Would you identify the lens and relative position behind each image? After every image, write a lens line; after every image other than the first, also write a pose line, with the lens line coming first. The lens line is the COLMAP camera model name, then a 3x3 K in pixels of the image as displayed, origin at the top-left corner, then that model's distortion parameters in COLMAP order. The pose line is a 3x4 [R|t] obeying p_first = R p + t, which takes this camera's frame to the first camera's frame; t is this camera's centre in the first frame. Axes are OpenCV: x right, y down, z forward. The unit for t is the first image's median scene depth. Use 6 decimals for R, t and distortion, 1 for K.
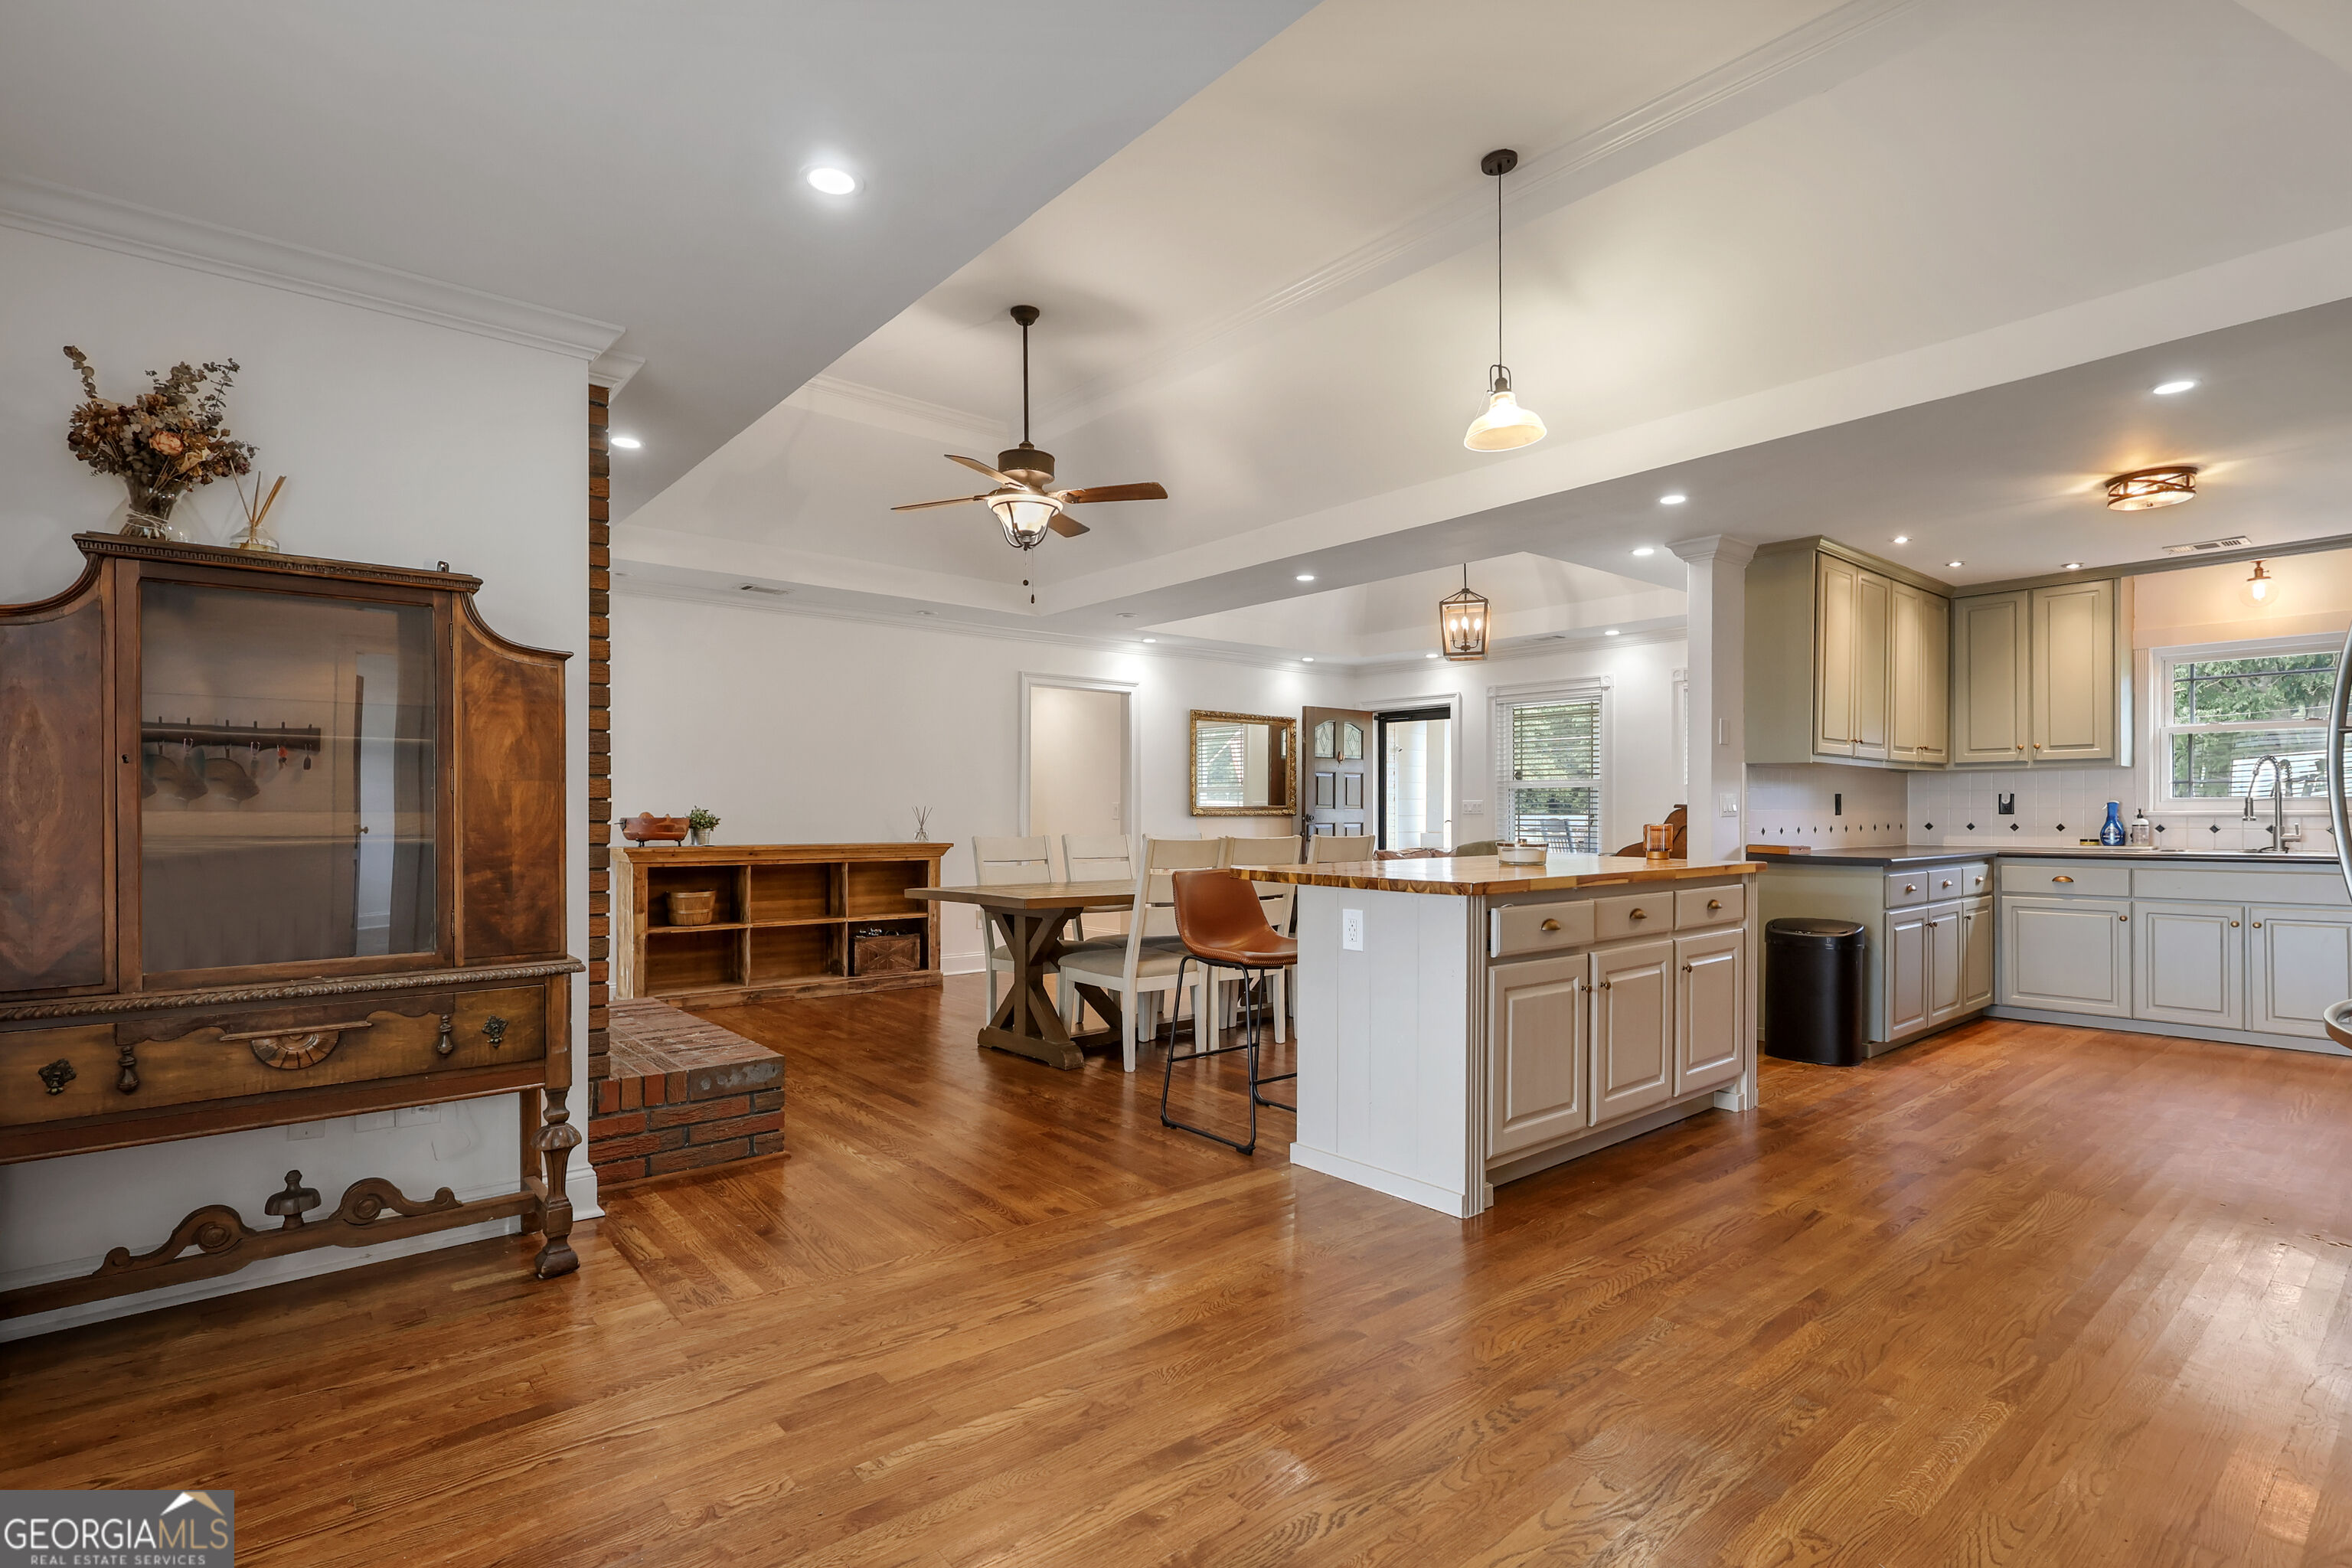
lens RADIAL K [[1127.4, 0, 1172.2], [0, 1127.4, 794.4], [0, 0, 1]] dist [-0.001779, 0.000408]
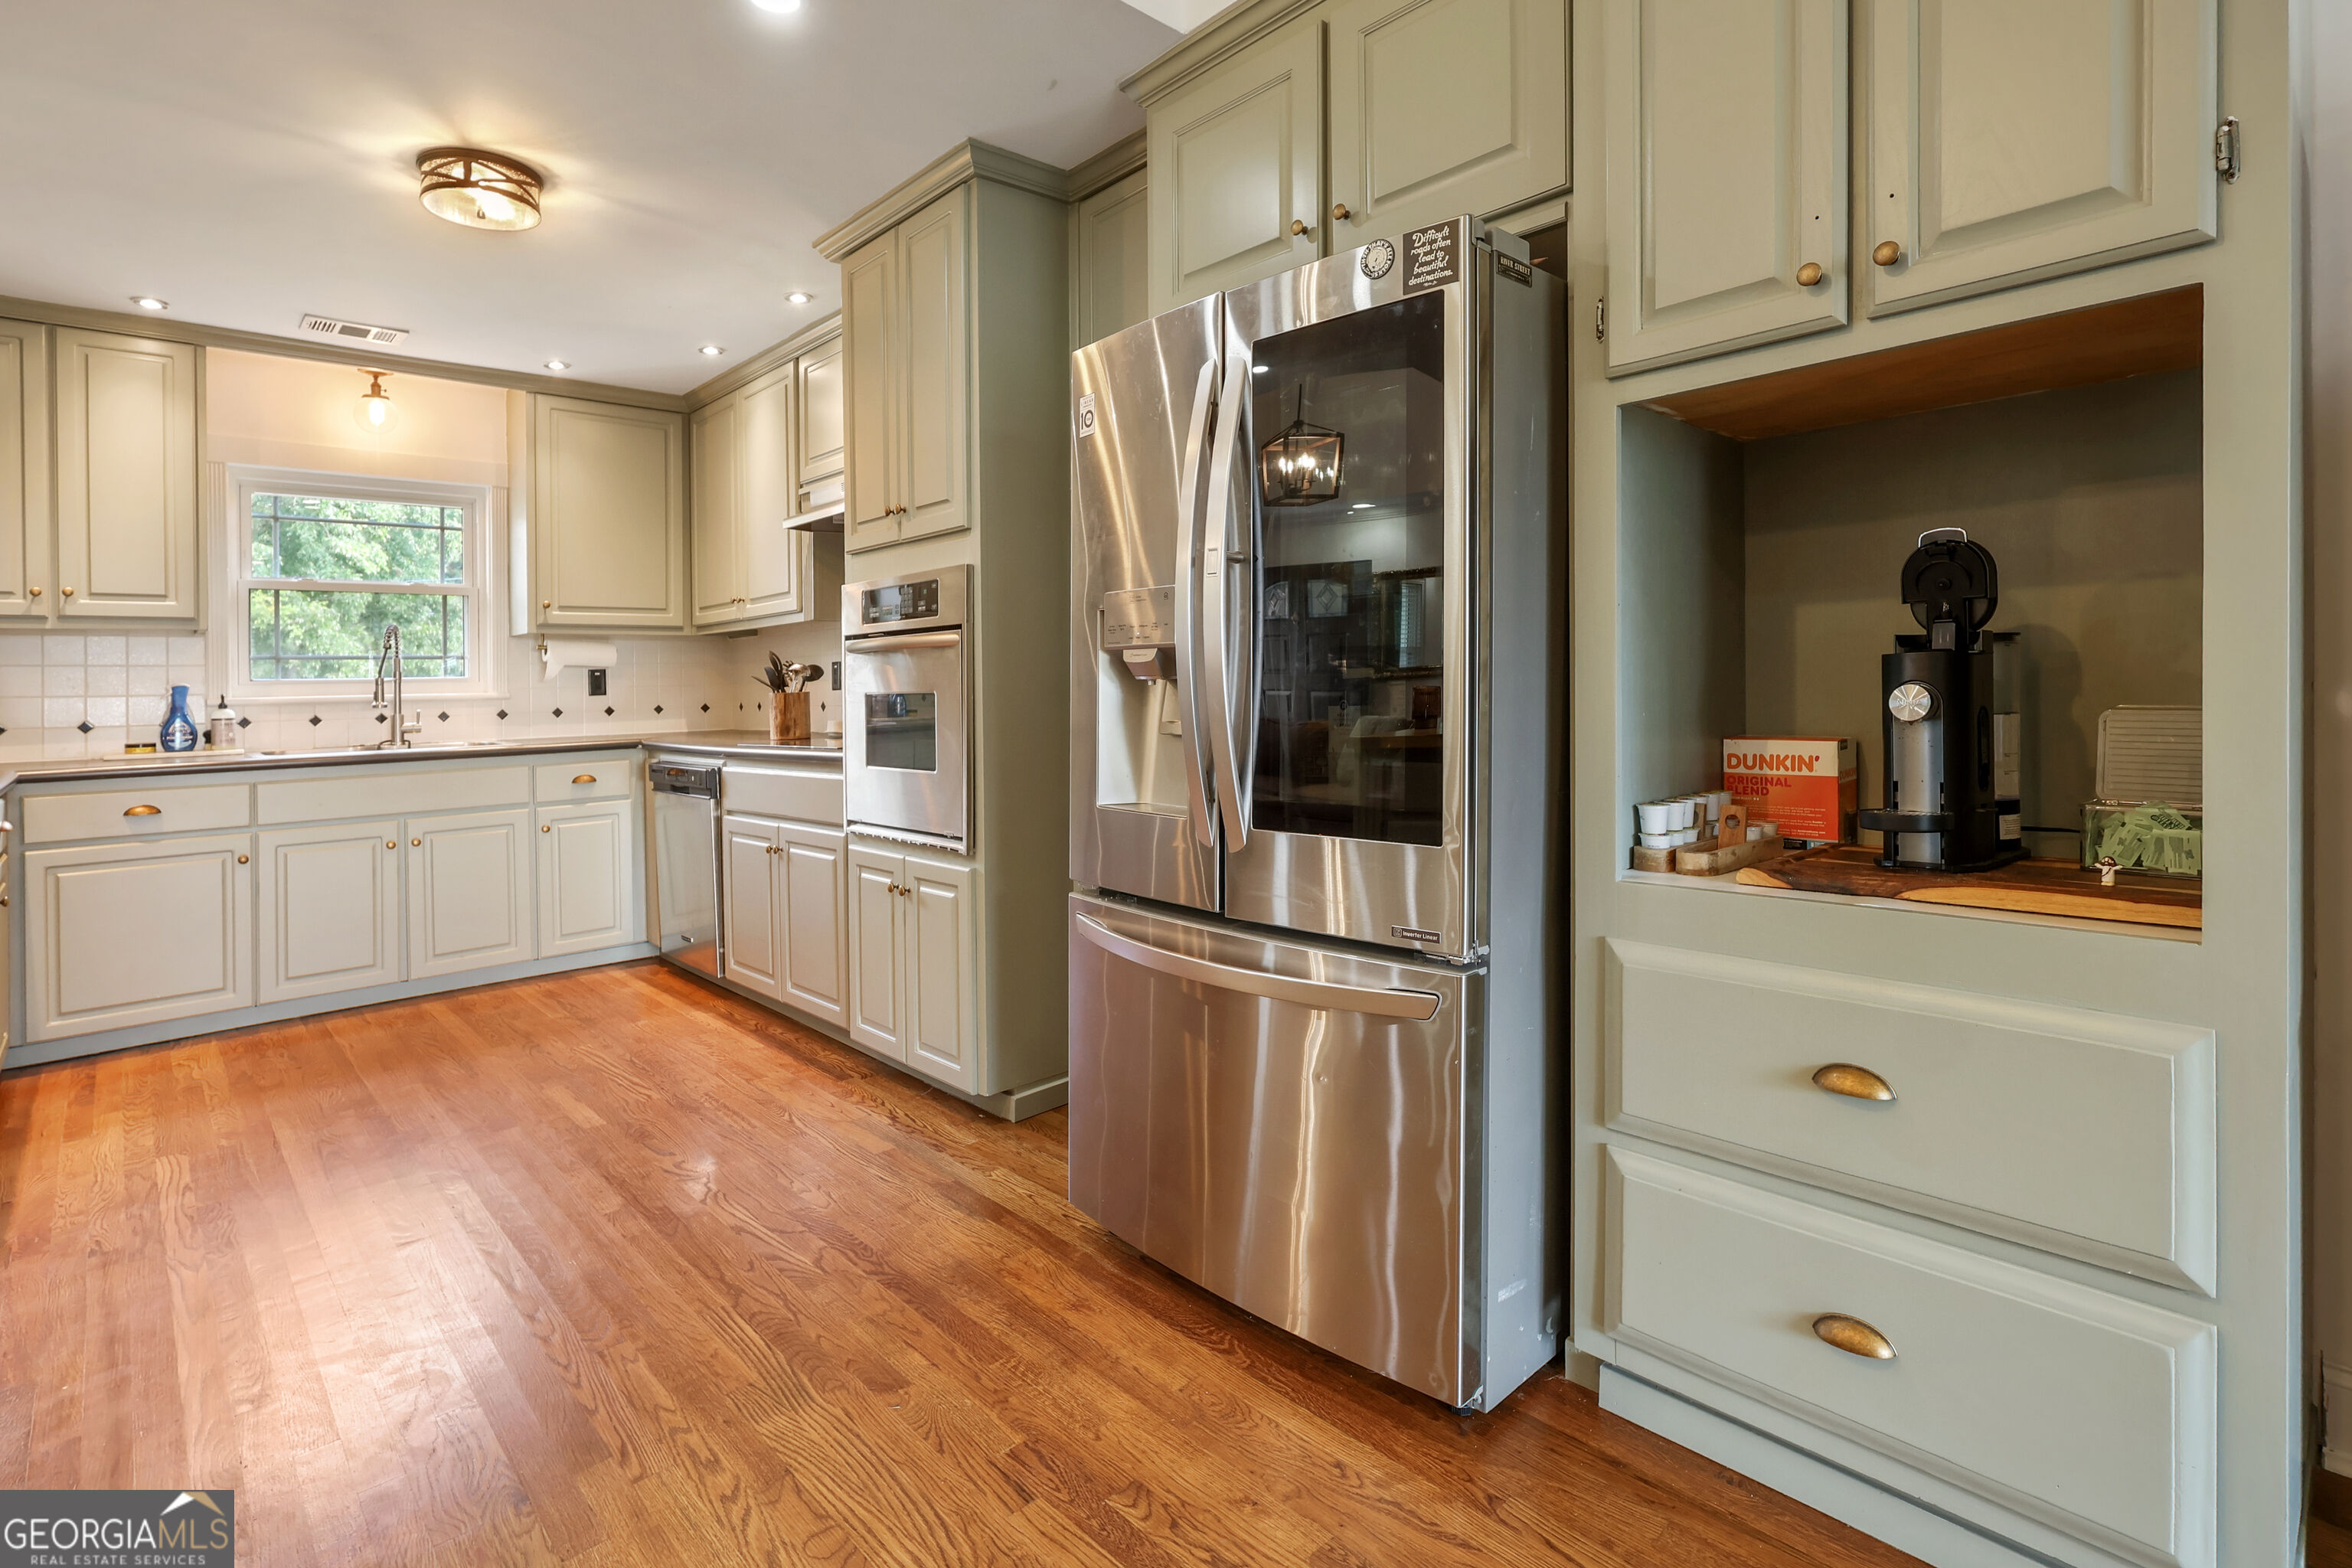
lens RADIAL K [[1127.4, 0, 1127.5], [0, 1127.4, 690.4], [0, 0, 1]] dist [-0.001779, 0.000408]
pose [[-0.051503, -0.004542, 0.998663, 0.150867], [0.007259, 0.999962, 0.004923, 0.010629], [-0.998646, 0.007503, -0.051468, 0.491475]]
